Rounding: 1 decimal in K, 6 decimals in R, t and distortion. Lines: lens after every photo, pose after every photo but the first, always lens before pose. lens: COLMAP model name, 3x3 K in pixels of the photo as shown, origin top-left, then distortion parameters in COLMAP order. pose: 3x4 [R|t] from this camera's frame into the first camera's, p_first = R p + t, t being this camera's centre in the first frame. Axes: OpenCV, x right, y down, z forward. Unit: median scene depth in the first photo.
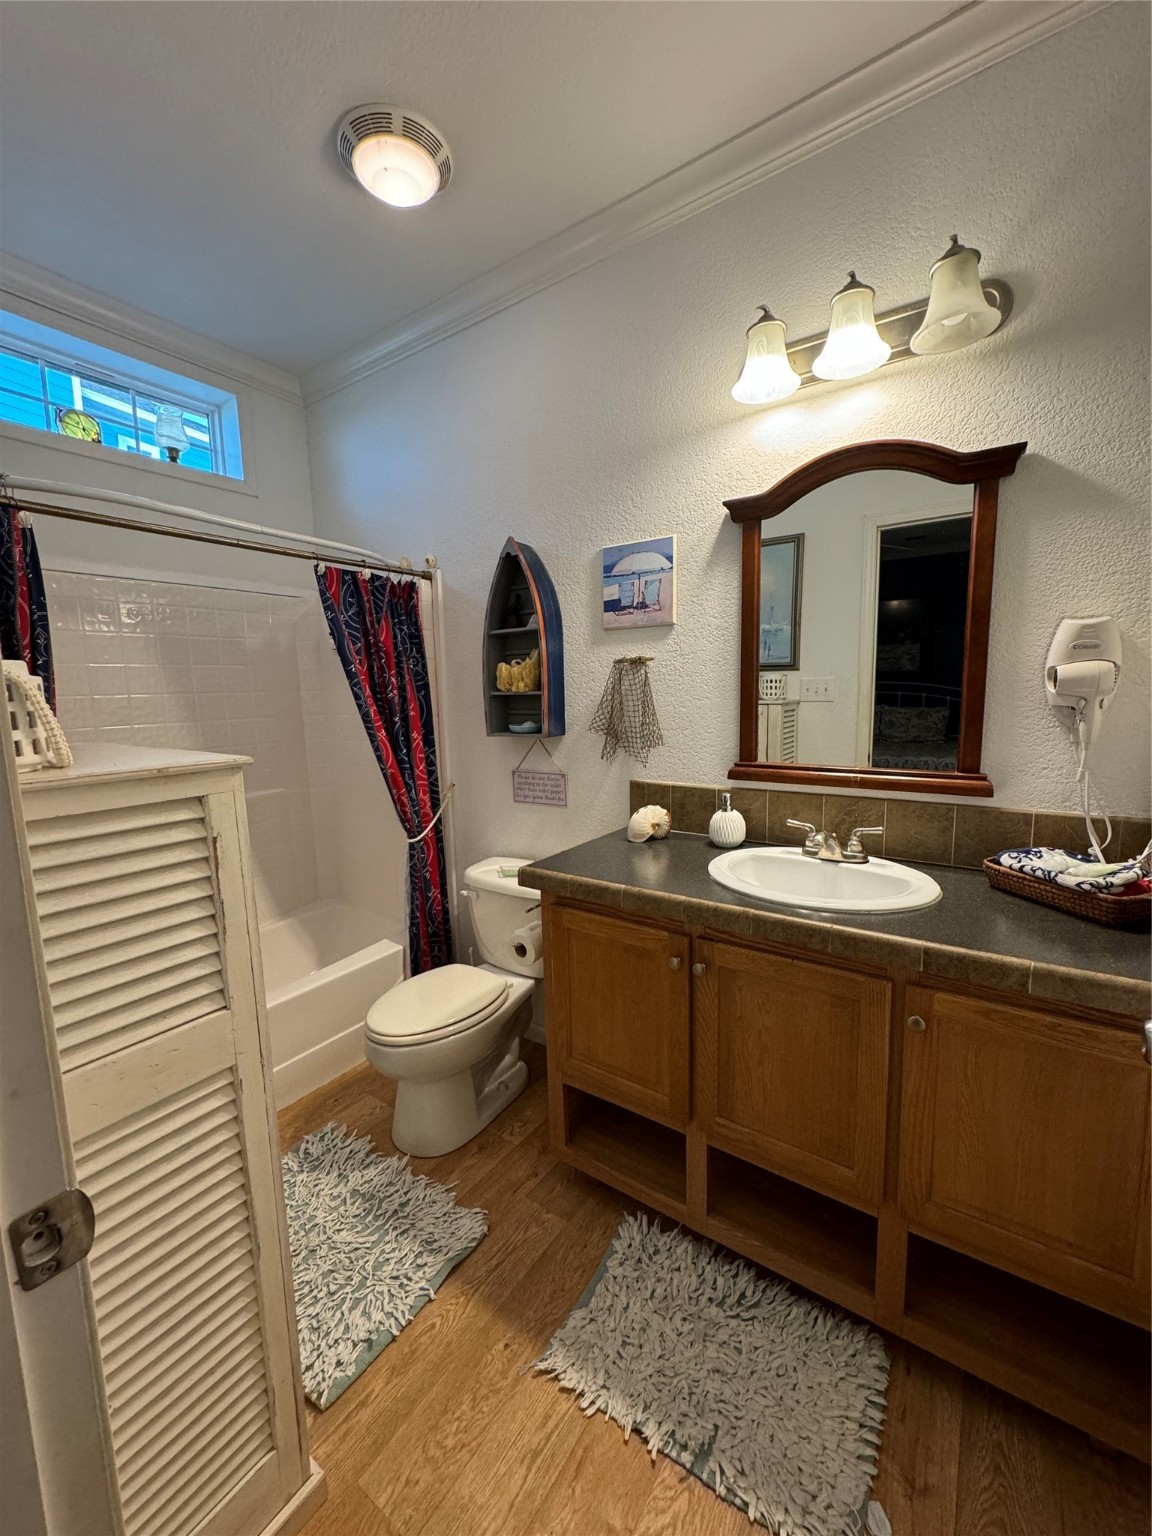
lens RADIAL K [[612.8, 0, 576.0], [0, 612.8, 768.0], [0, 0, 1]] dist [-0.001607, -0.000129]
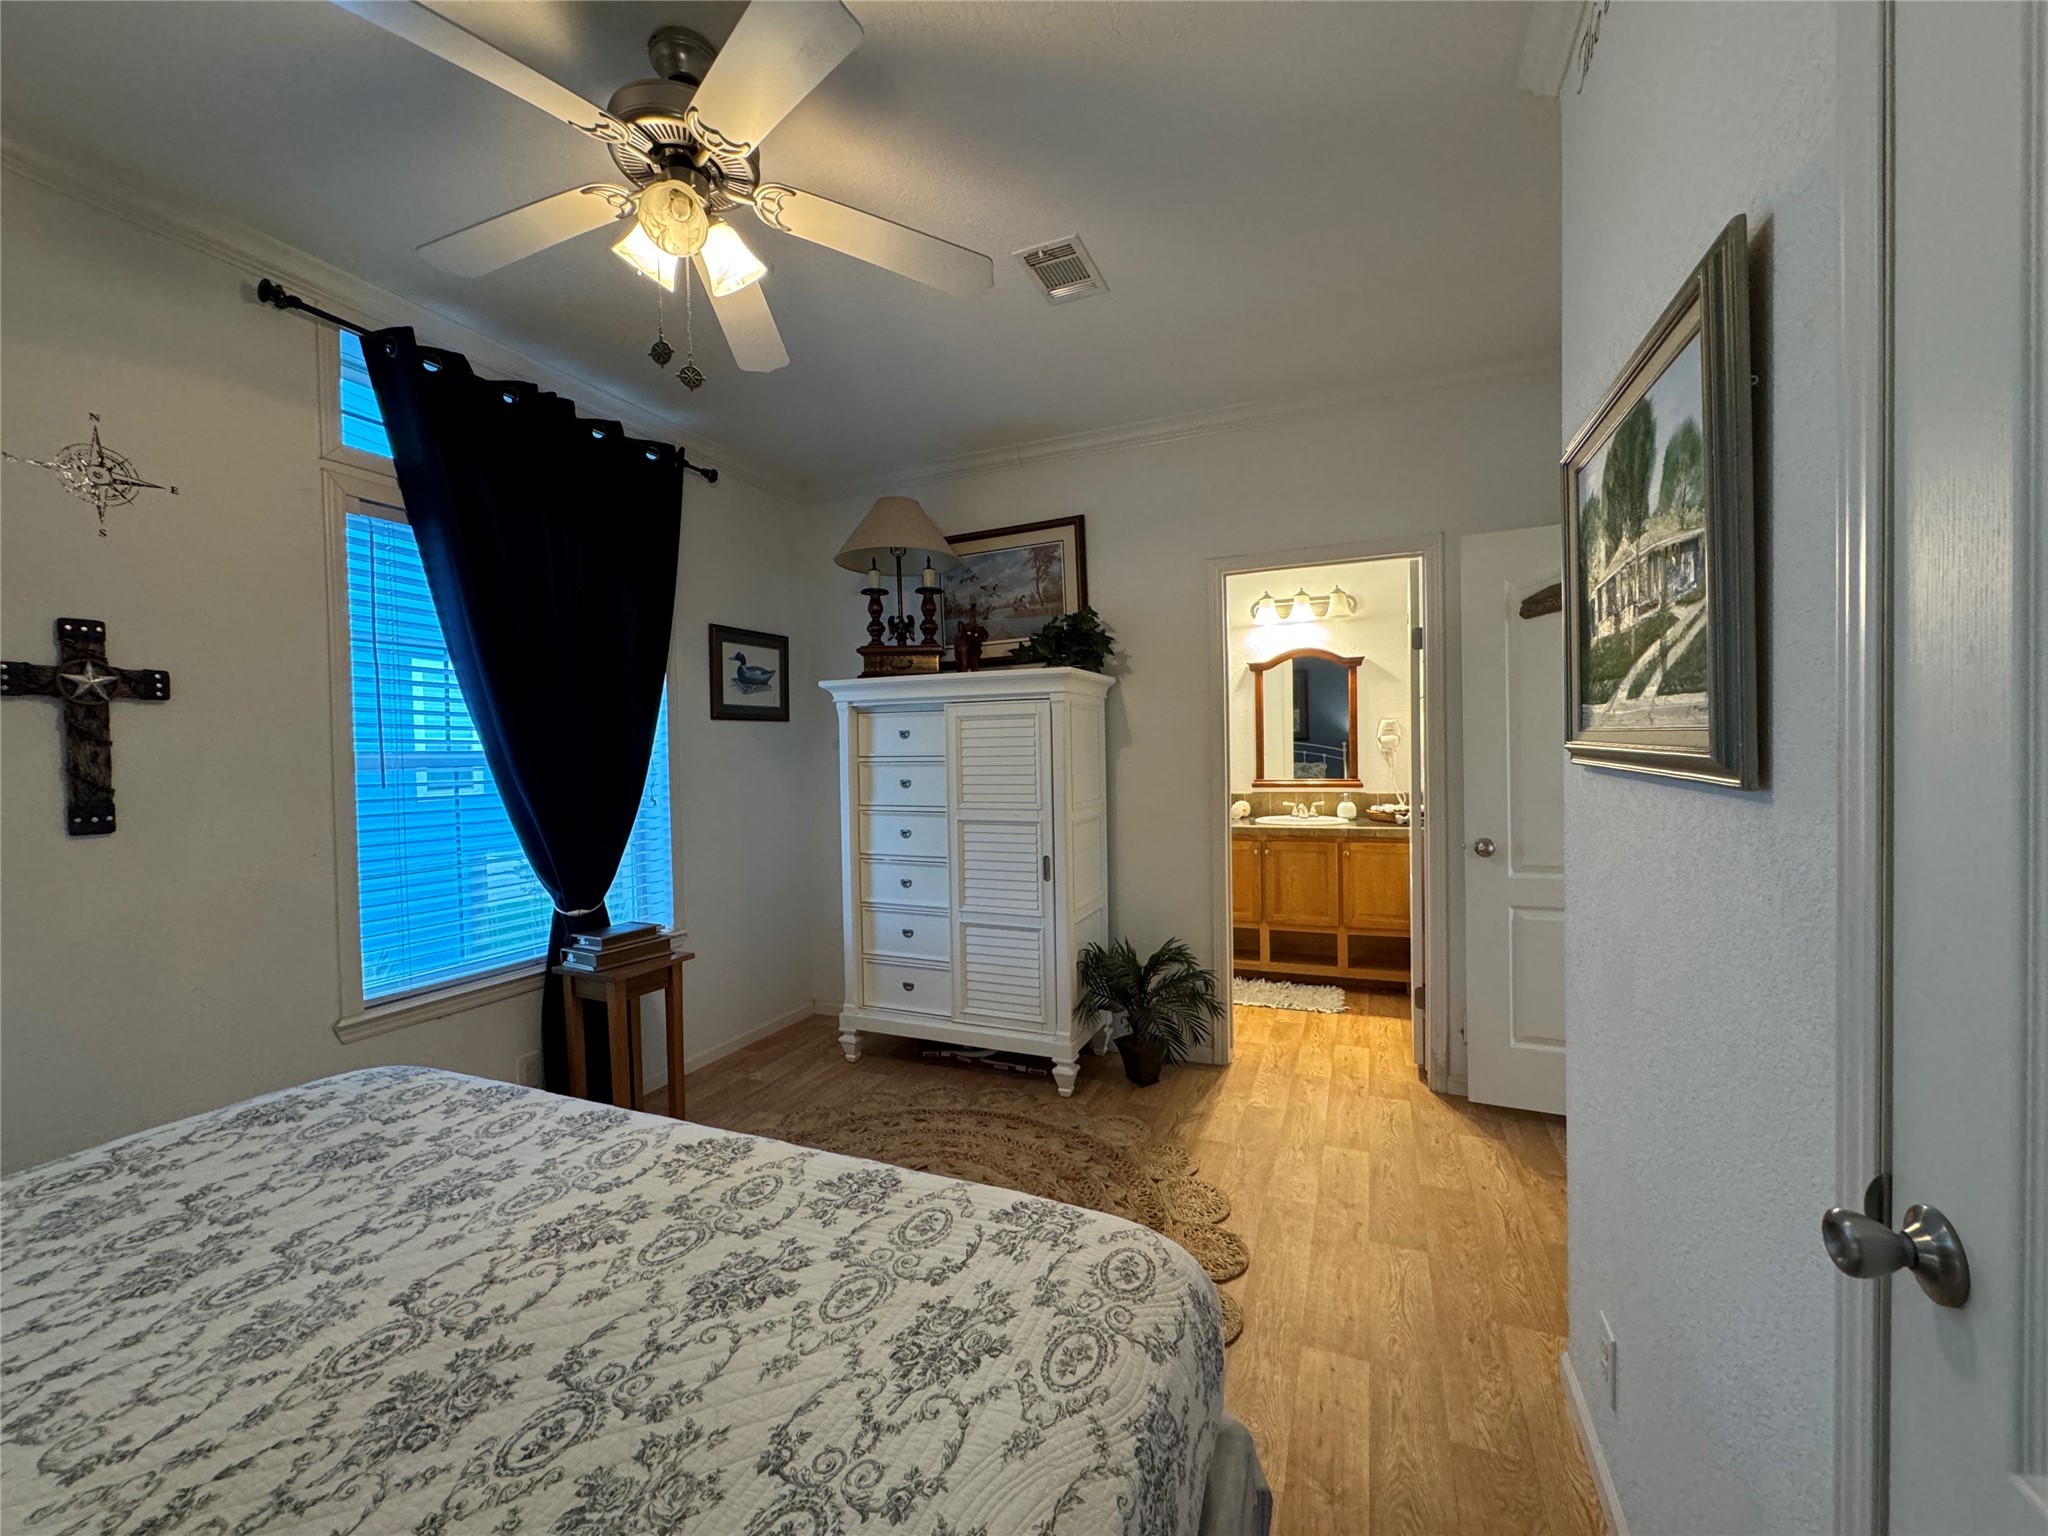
lens RADIAL K [[817.1, 0, 1024.0], [0, 817.1, 768.0], [0, 0, 1]] dist [-0.001607, -0.000129]
pose [[0.975174, -0.001547, 0.221433, -1.142466], [0.024929, 0.994385, -0.102842, 0.221370], [-0.220030, 0.105809, 0.969738, -1.572752]]
